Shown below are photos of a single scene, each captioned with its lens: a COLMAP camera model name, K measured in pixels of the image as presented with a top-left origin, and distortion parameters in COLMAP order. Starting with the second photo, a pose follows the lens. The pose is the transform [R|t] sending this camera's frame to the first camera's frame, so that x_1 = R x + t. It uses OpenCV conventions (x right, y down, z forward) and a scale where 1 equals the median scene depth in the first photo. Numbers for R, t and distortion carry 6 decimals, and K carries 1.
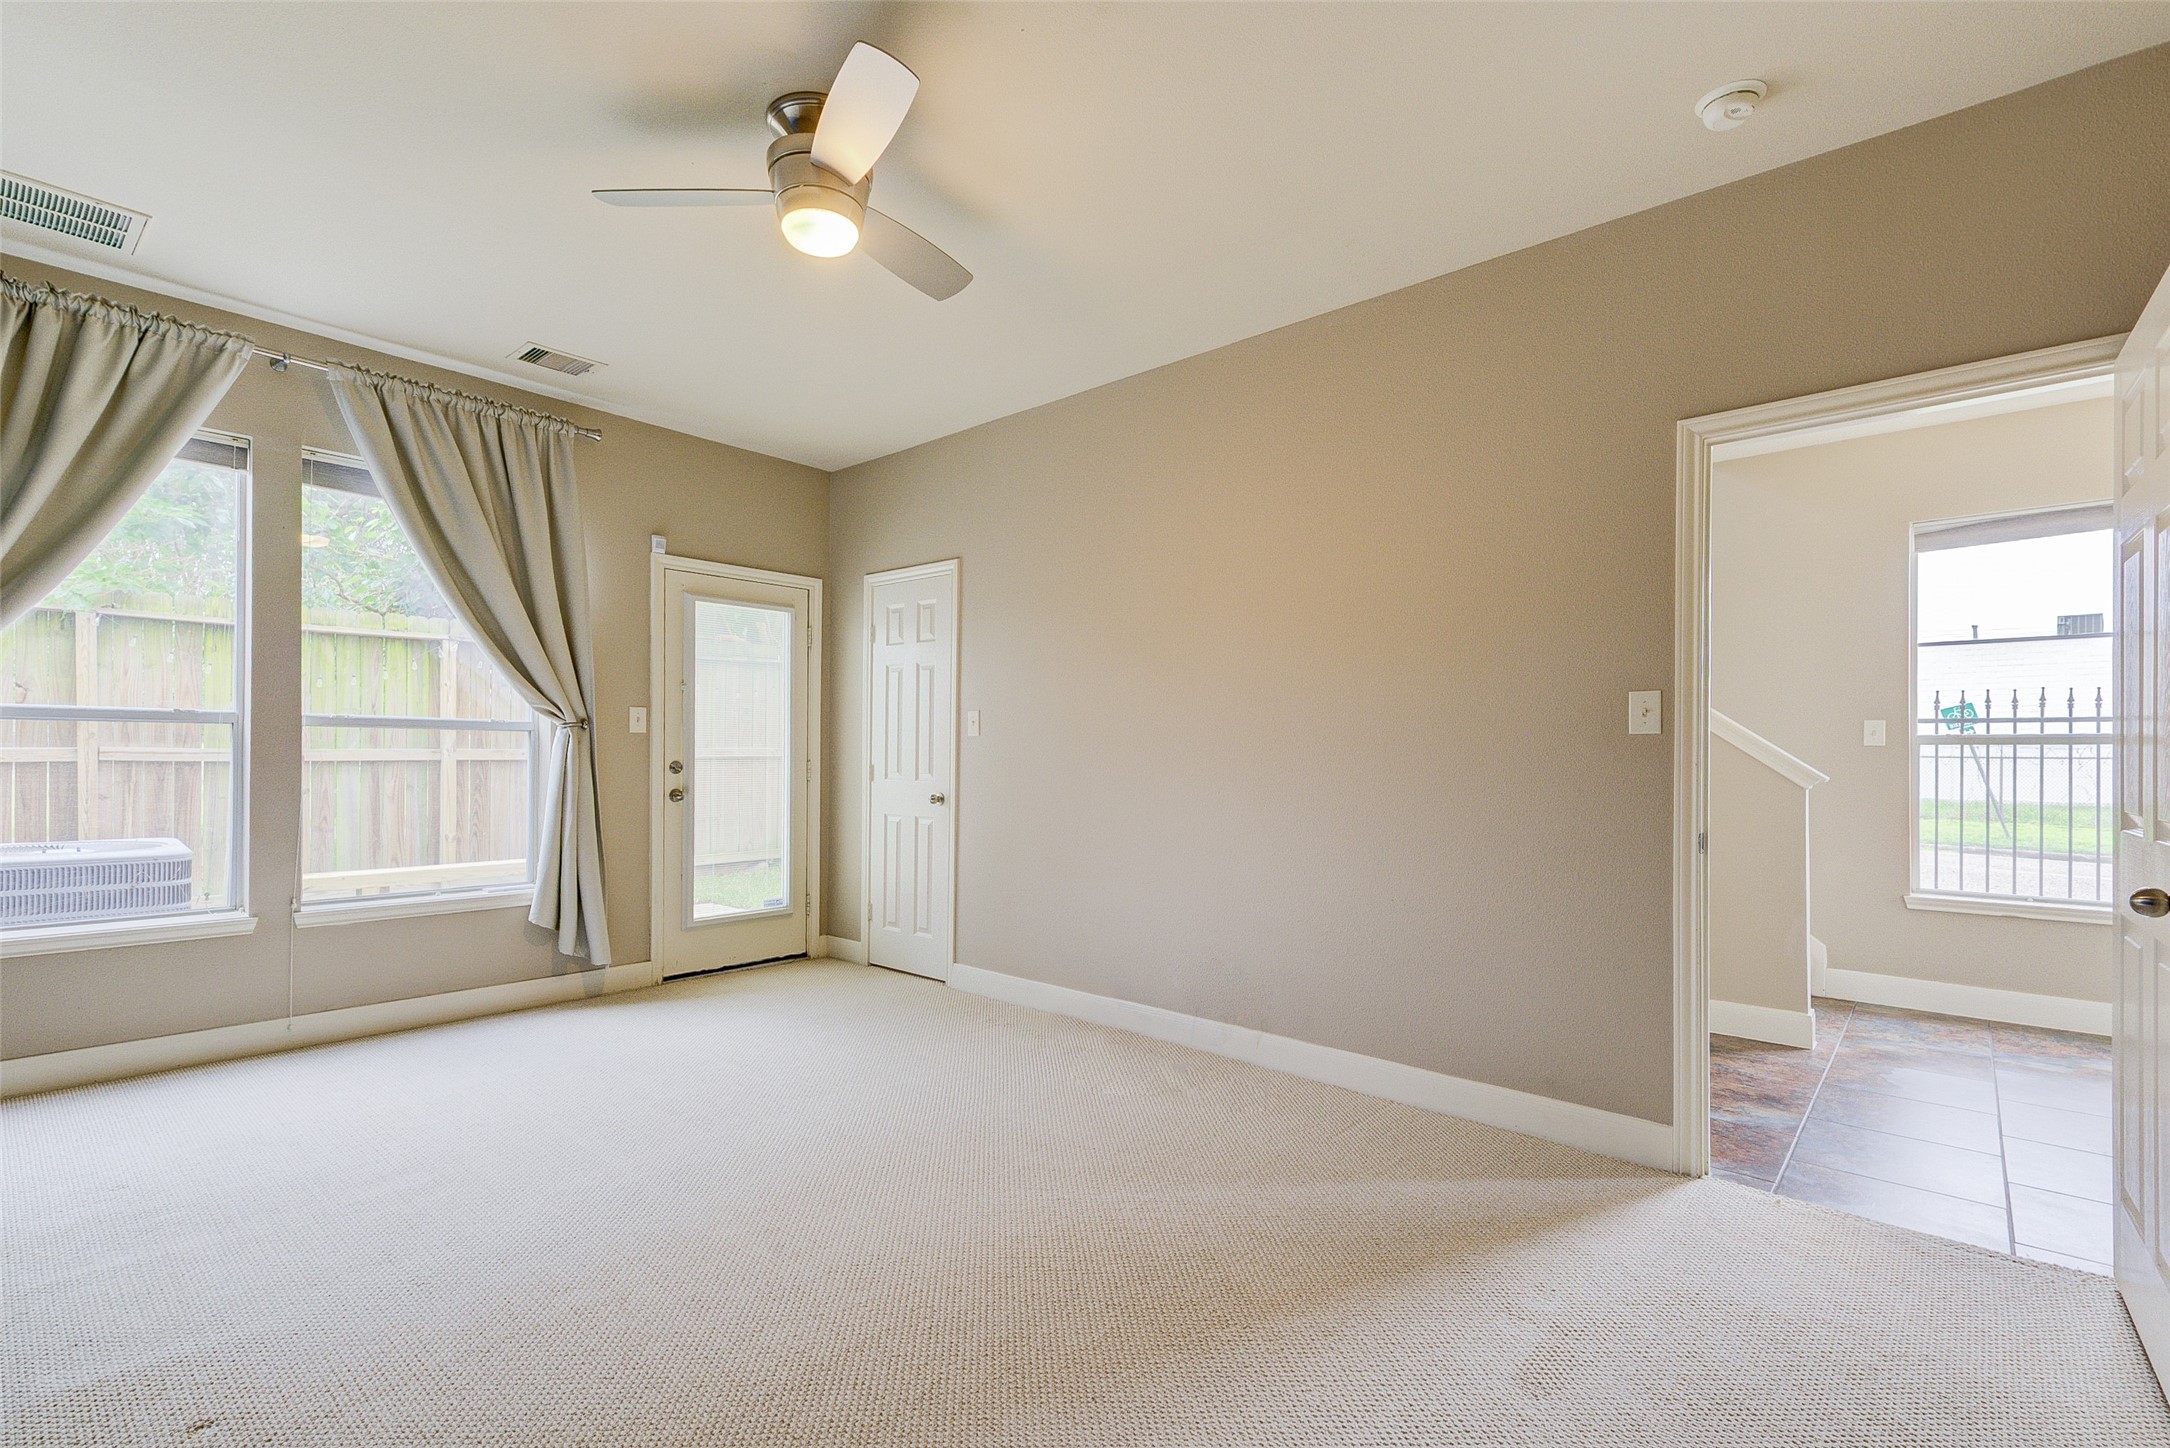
lens RADIAL K [[946.6, 0, 1077.7], [0, 946.6, 746.3], [0, 0, 1]] dist [0.004210, 0.000303]
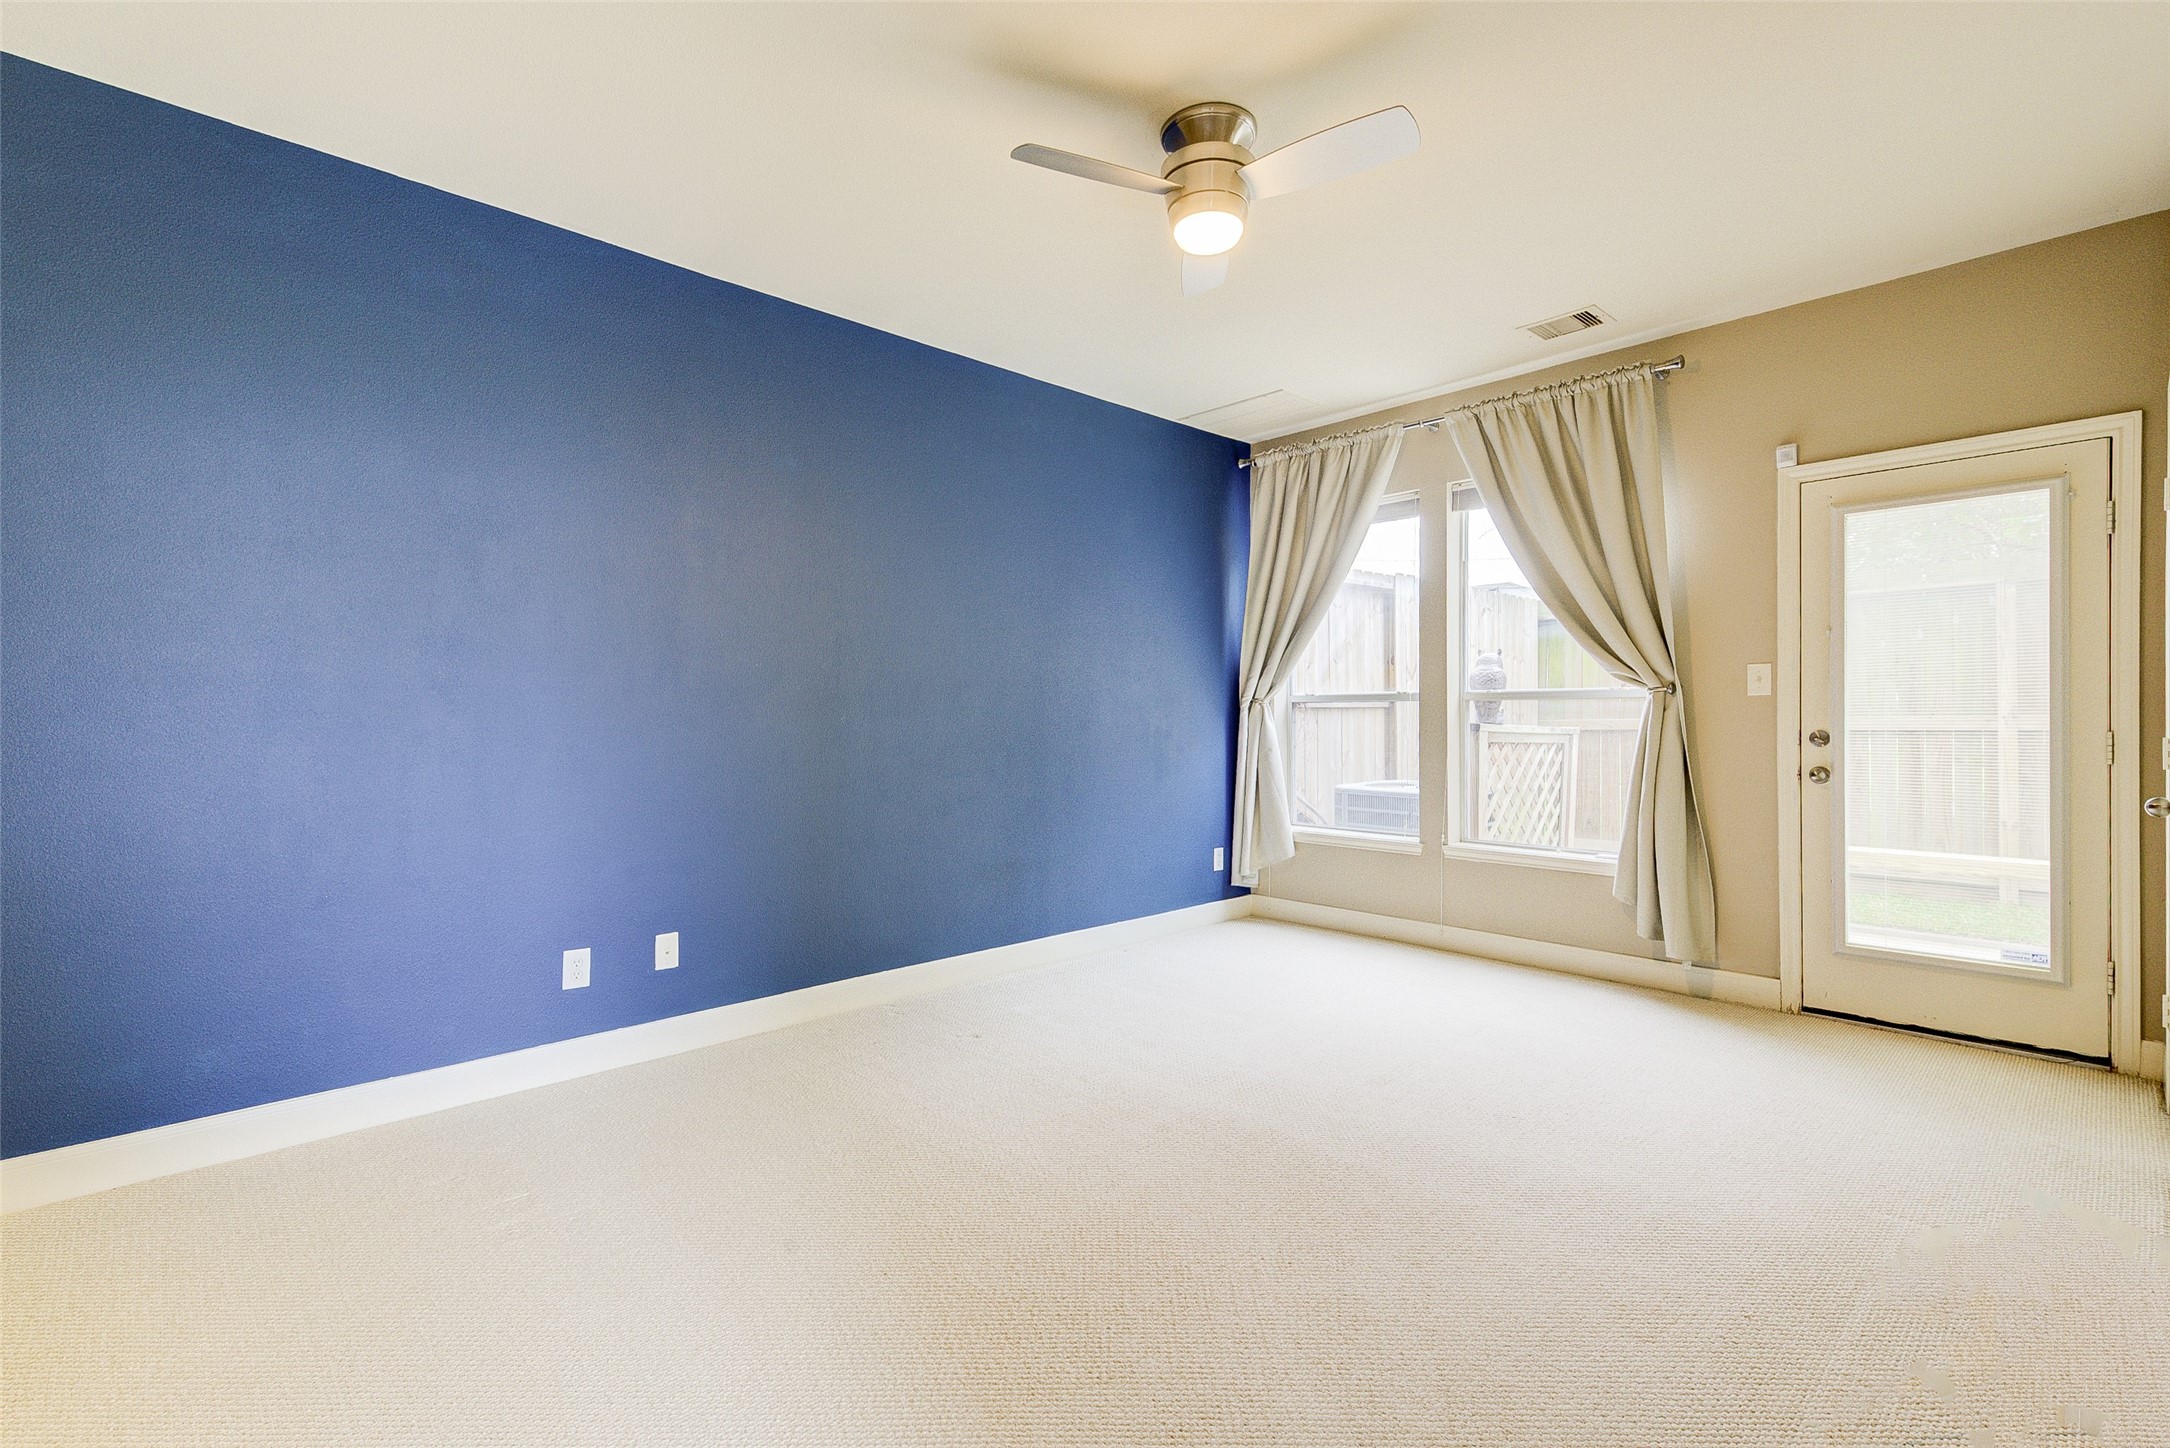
lens RADIAL K [[980.4, 0, 1085.0], [0, 980.4, 724.0], [0, 0, 1]] dist [0.000331, -0.000290]
pose [[-0.086043, -0.003670, -0.996285, 0.423310], [0.011574, 0.999922, -0.004682, 0.007501], [0.996224, -0.011934, -0.085993, 0.483421]]
